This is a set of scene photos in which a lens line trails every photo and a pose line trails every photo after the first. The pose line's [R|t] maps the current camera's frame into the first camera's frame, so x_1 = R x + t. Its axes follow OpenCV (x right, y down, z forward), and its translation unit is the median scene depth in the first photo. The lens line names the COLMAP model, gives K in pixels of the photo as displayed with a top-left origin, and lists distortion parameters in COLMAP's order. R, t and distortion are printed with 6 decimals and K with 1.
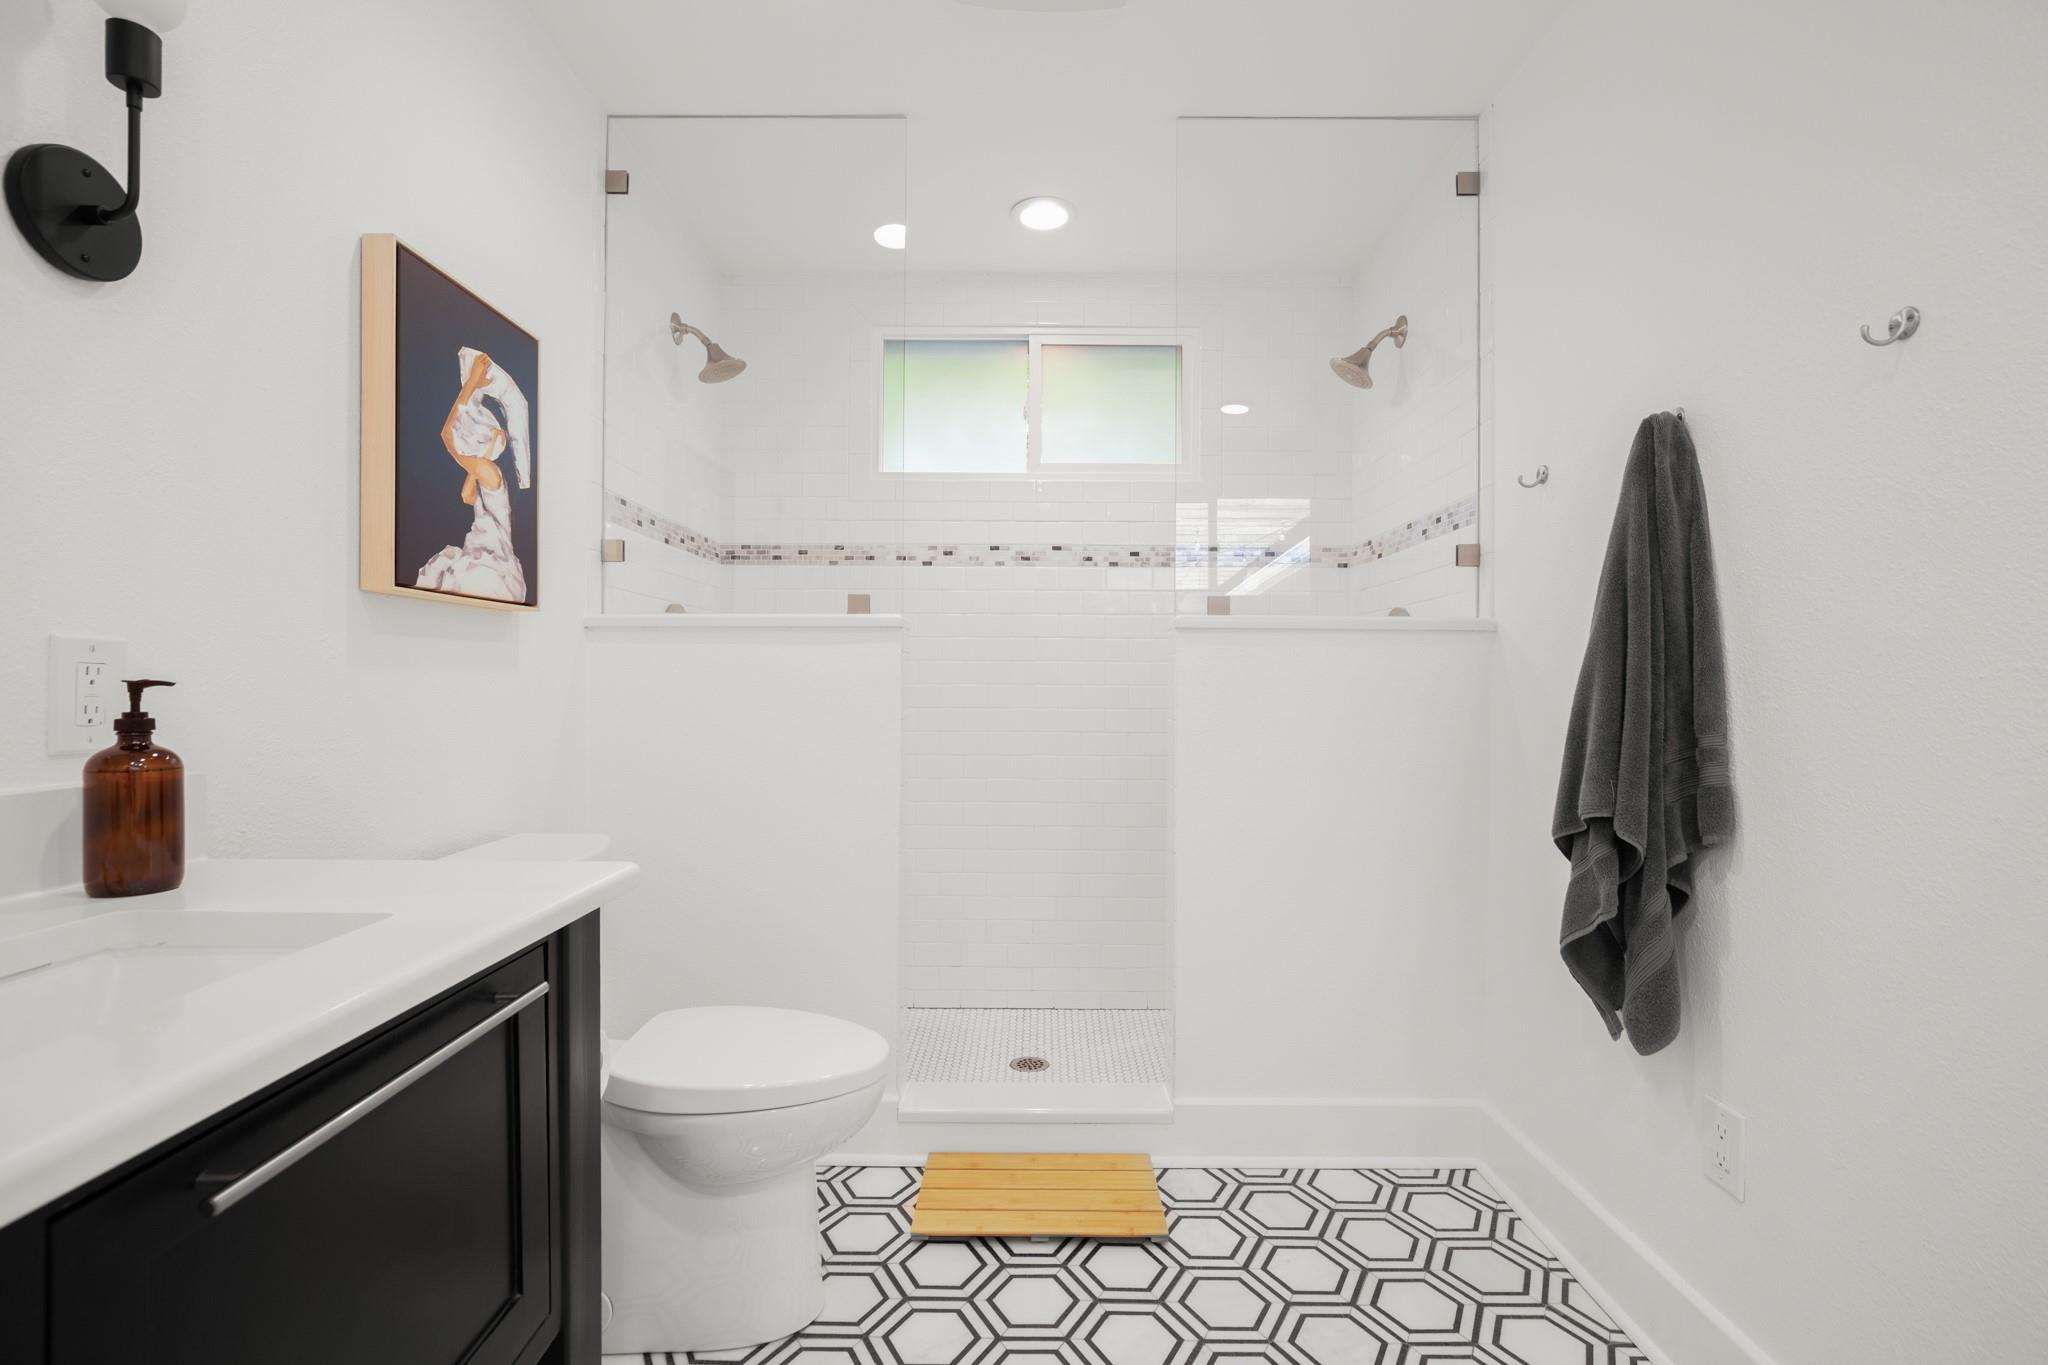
lens RADIAL K [[937.5, 0, 1020.6], [0, 937.5, 690.2], [0, 0, 1]] dist [-0.021130, 0.005470]
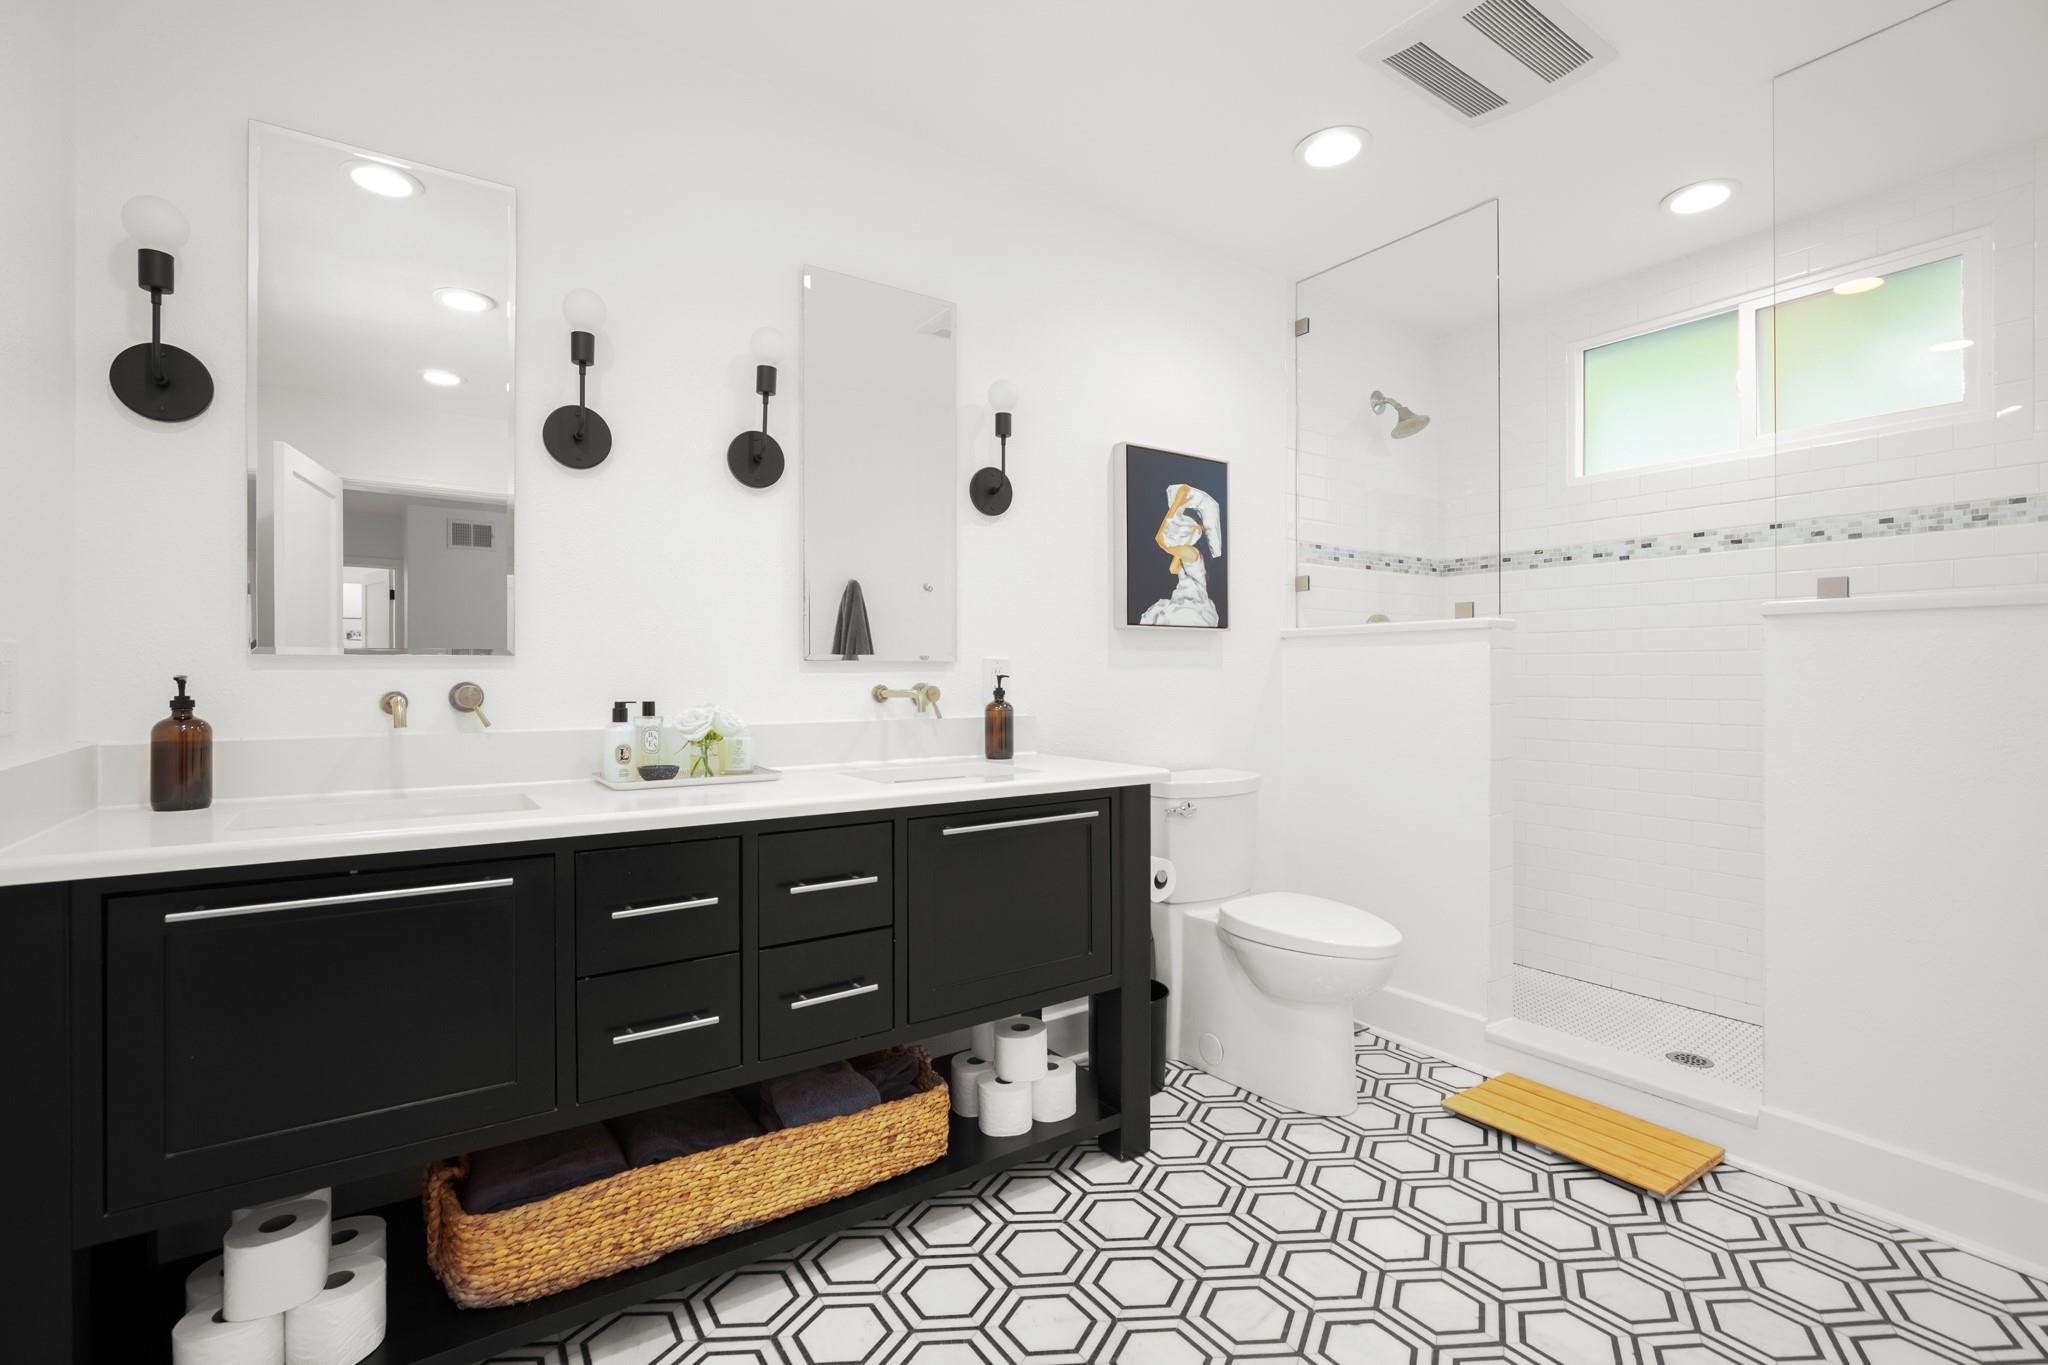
lens RADIAL K [[917.3, 0, 1024.0], [0, 917.3, 682.5], [0, 0, 1]] dist [0.000540, 0.000089]
pose [[0.565136, 0.001099, -0.824997, 0.614174], [-0.002240, 0.999997, -0.000202, 0.005334], [0.824995, 0.001962, 0.565137, -0.192882]]
